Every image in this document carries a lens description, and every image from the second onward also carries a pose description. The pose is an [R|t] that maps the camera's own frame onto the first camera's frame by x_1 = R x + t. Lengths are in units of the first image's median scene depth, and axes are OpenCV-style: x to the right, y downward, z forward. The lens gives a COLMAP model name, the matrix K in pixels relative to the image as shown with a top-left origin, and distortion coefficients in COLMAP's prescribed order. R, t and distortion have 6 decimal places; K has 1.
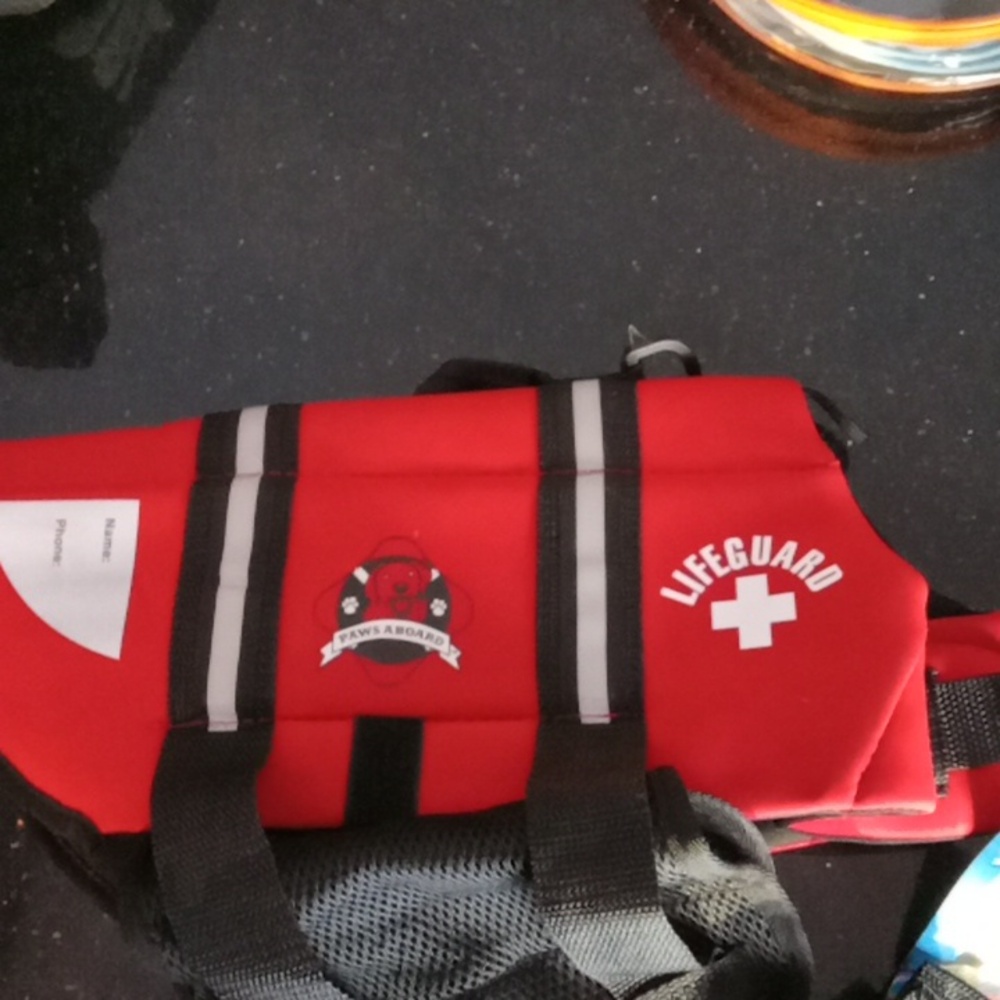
lens RADIAL K [[1724.8, 0, 498.7], [0, 1724.8, 498.0], [0, 0, 1]] dist [-0.034944, 0.000000]
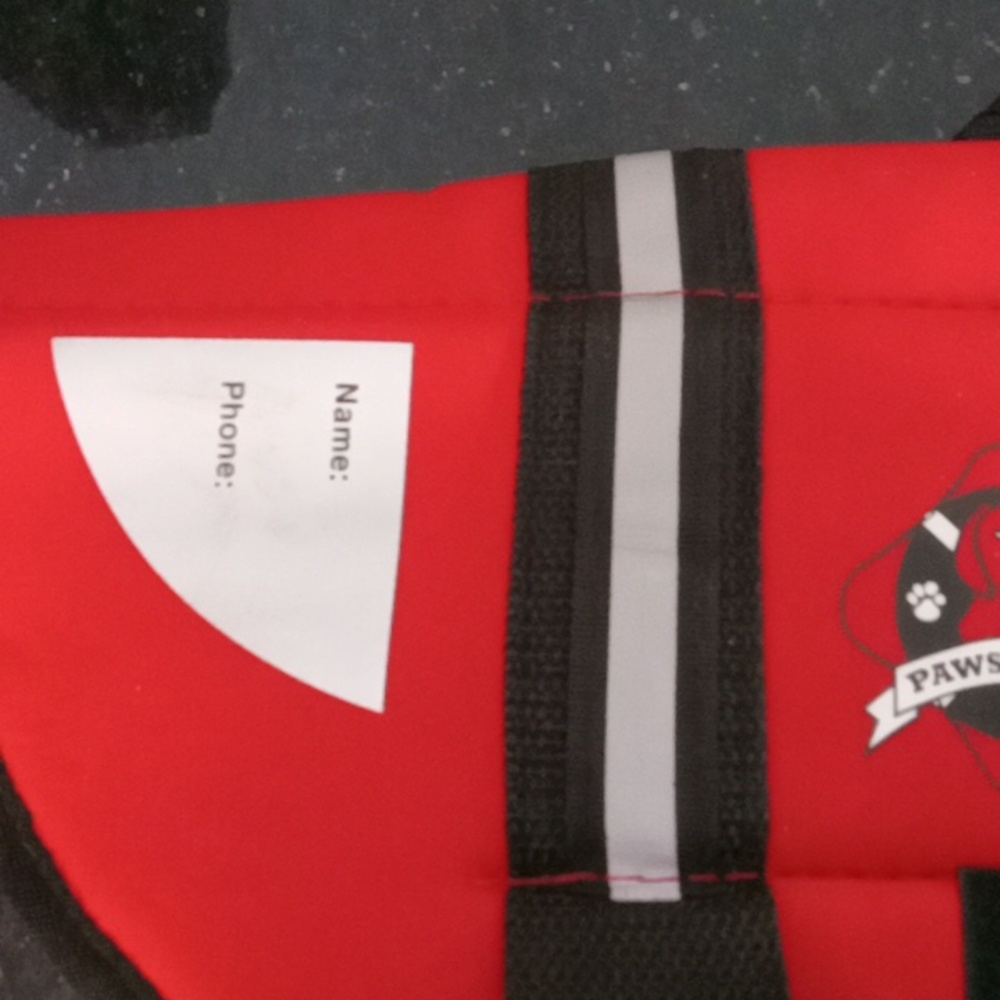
lens RADIAL K [[1724.8, 0, 496.8], [0, 1724.8, 499.5], [0, 0, 1]] dist [-0.034944, 0.000000]
pose [[0.999473, 0.031002, 0.009601, -0.196858], [-0.031516, 0.997756, 0.059074, 0.015030], [-0.007748, -0.059346, 0.998207, 0.573983]]
